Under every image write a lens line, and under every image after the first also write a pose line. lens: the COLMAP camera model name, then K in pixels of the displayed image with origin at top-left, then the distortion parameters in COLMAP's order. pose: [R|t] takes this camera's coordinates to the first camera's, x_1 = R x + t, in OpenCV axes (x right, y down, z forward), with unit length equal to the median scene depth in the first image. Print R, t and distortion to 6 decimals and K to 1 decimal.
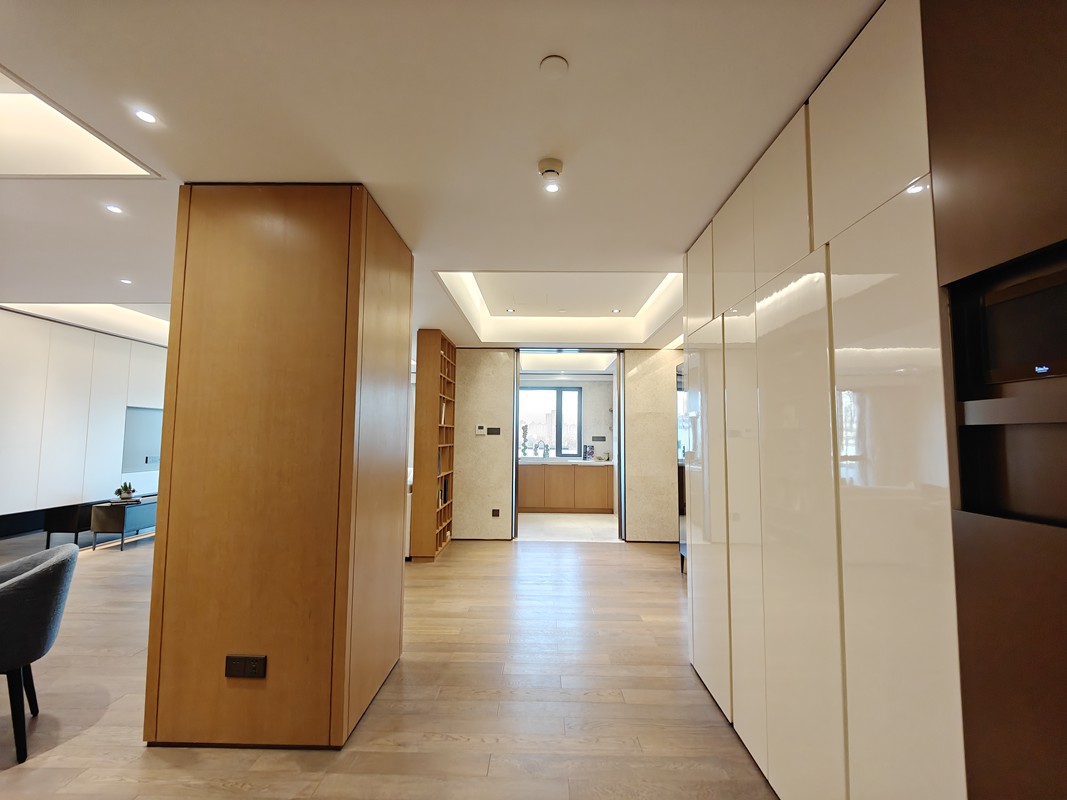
lens RADIAL K [[465.9, 0, 538.7], [0, 465.9, 403.1], [0, 0, 1]] dist [0.006006, -0.000807]
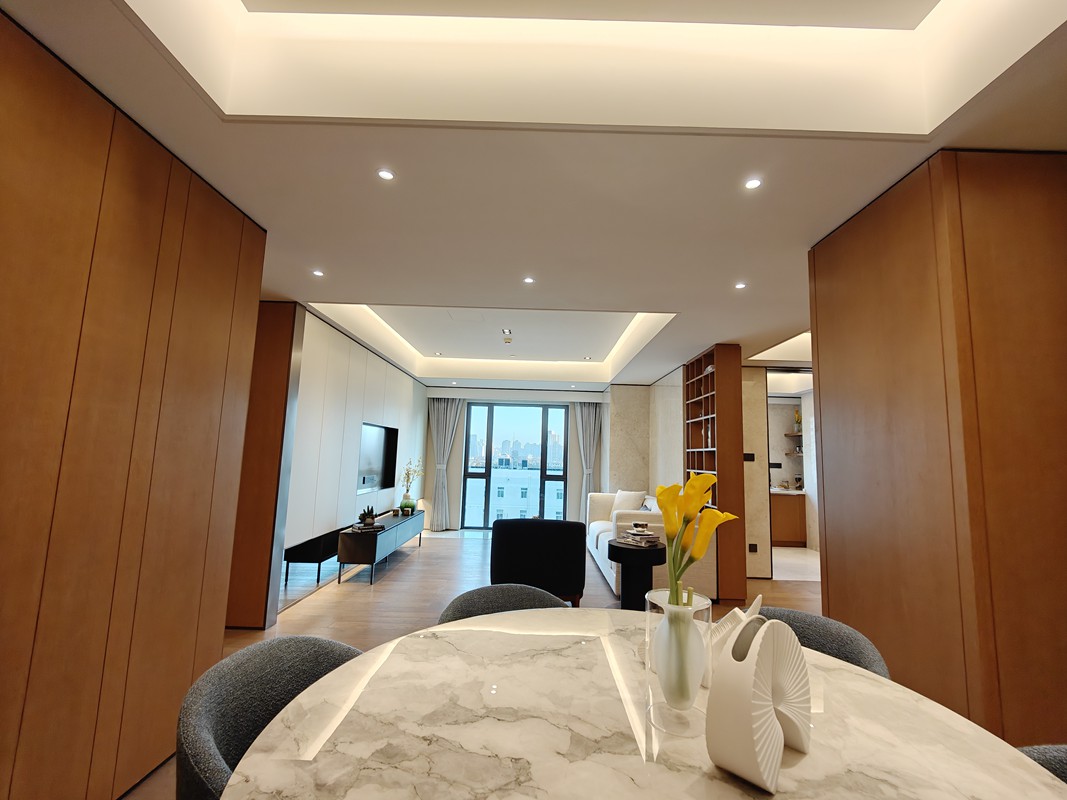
lens RADIAL K [[465.9, 0, 538.7], [0, 465.9, 403.1], [0, 0, 1]] dist [0.006006, -0.000807]
pose [[0.999788, 0.020432, 0.002684, -0.351128], [-0.020298, 0.998870, -0.042975, 0.001517], [-0.003559, 0.042911, 0.999073, 0.056658]]
